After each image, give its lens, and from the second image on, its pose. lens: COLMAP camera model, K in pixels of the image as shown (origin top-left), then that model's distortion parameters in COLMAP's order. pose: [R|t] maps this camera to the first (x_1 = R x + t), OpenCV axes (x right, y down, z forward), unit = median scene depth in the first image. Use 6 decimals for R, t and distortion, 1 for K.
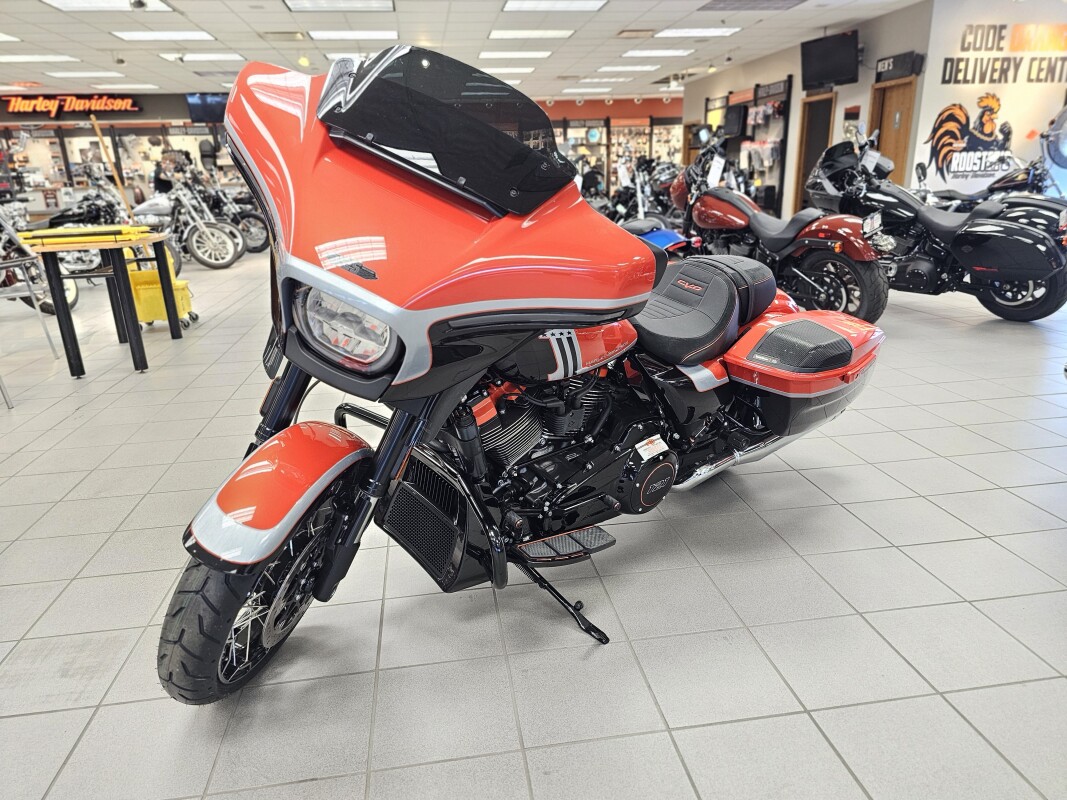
lens RADIAL K [[718.0, 0, 528.5], [0, 718.0, 401.5], [0, 0, 1]] dist [-0.003046, -0.005714]
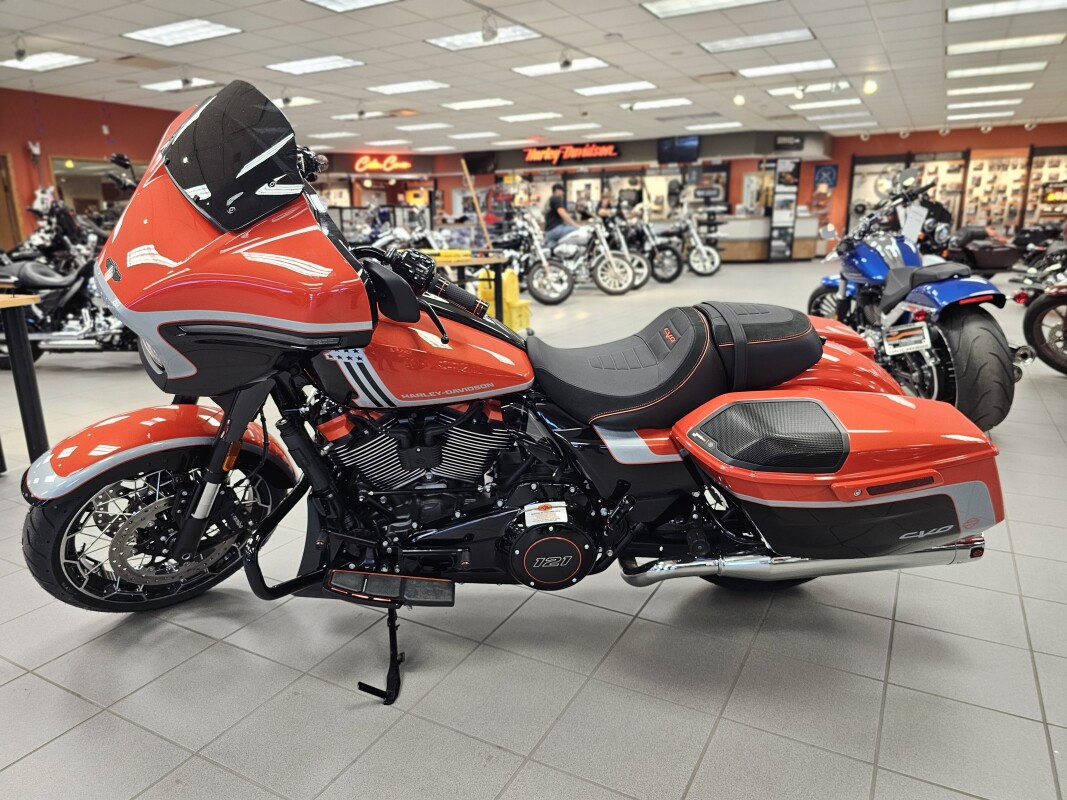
lens RADIAL K [[718.0, 0, 528.5], [0, 718.0, 401.5], [0, 0, 1]] dist [-0.003046, -0.005714]
pose [[0.791051, 0.154785, -0.591845, 0.119673], [-0.183638, 0.982925, 0.011616, -0.013600], [0.583538, 0.099496, 0.805968, 0.055240]]
